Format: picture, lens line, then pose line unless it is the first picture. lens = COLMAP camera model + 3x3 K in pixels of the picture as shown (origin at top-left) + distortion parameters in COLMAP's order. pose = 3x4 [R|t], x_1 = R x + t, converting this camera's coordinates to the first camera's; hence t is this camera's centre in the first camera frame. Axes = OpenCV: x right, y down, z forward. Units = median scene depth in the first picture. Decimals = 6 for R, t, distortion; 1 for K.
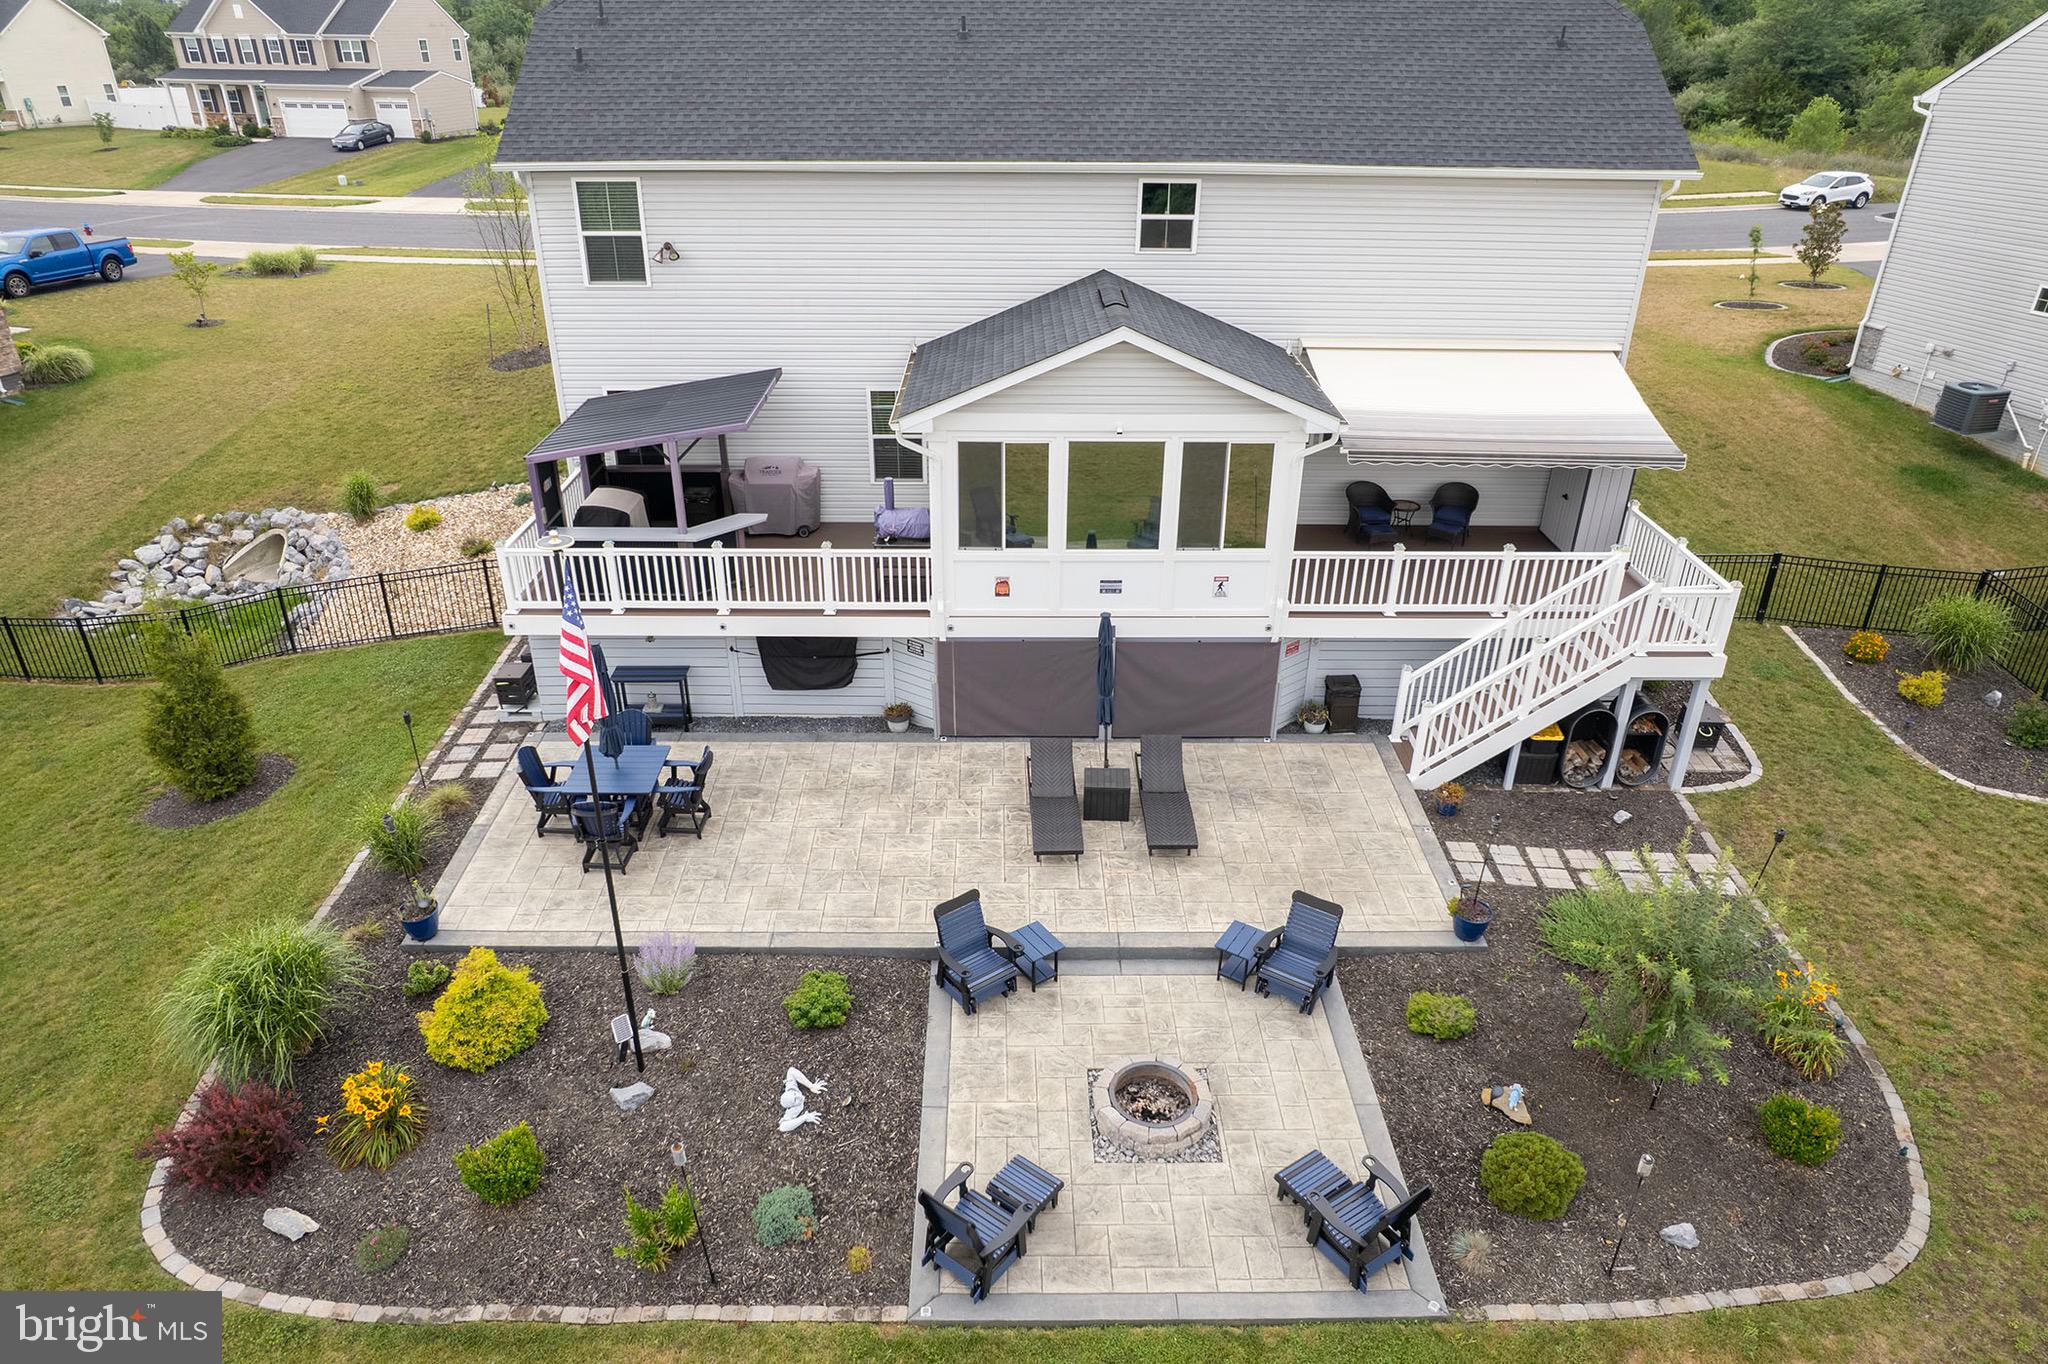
lens RADIAL K [[1378.7, 0, 1036.8], [0, 1378.7, 670.2], [0, 0, 1]] dist [-0.037634, -0.002909]
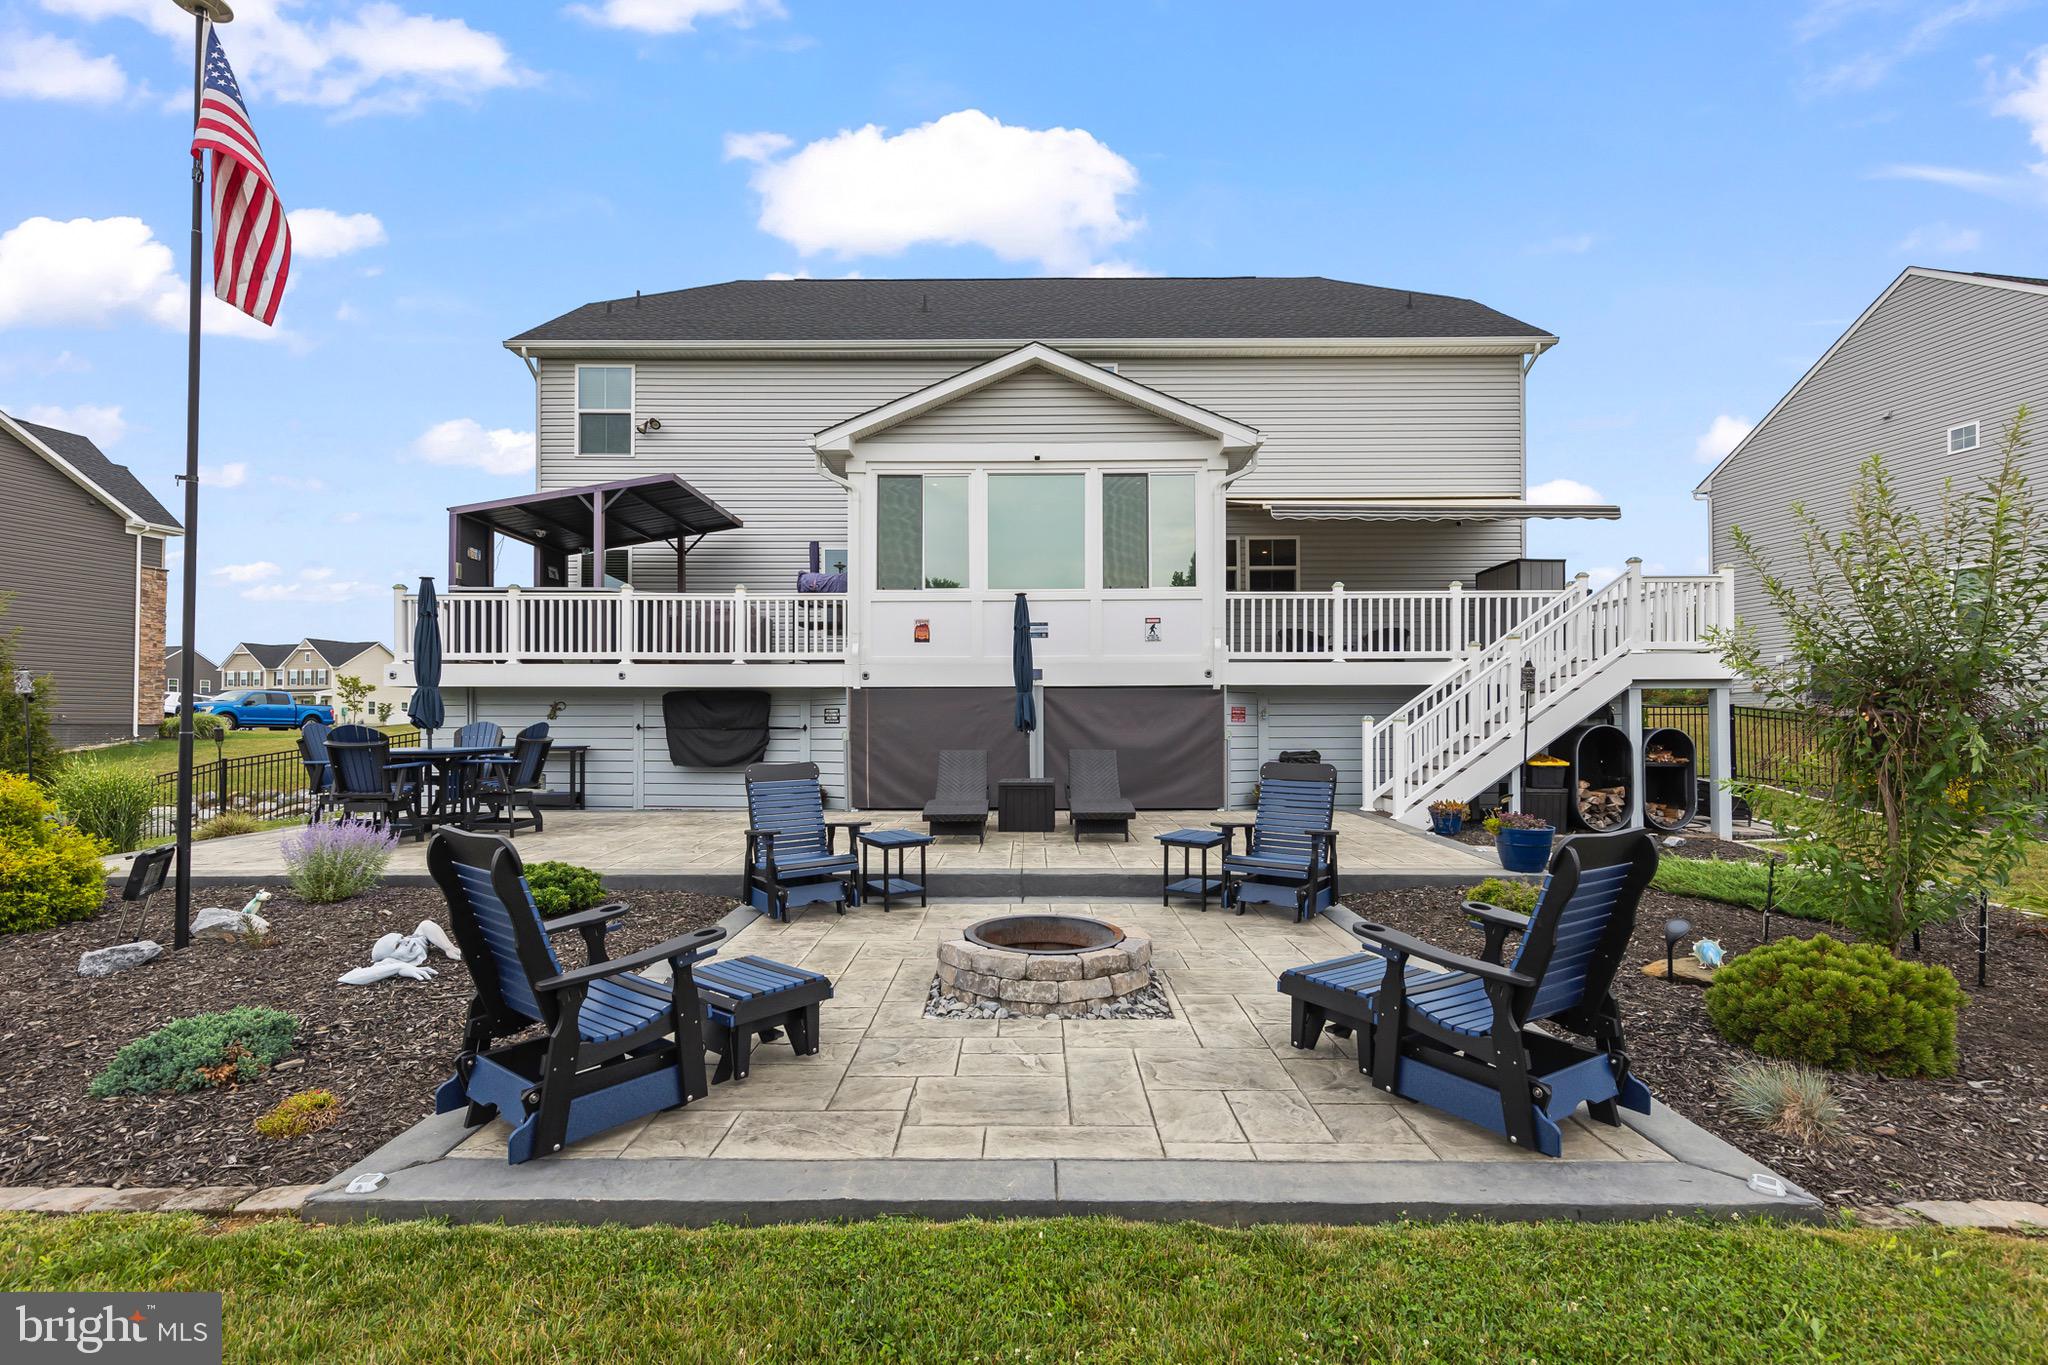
lens RADIAL K [[967.7, 0, 1027.6], [0, 967.7, 685.4], [0, 0, 1]] dist [0.004476, 0.000121]
pose [[0.999418, -0.020417, -0.027335, 0.065328], [0.004590, 0.874365, -0.485248, 0.295513], [0.033808, 0.484840, 0.873949, 0.437257]]
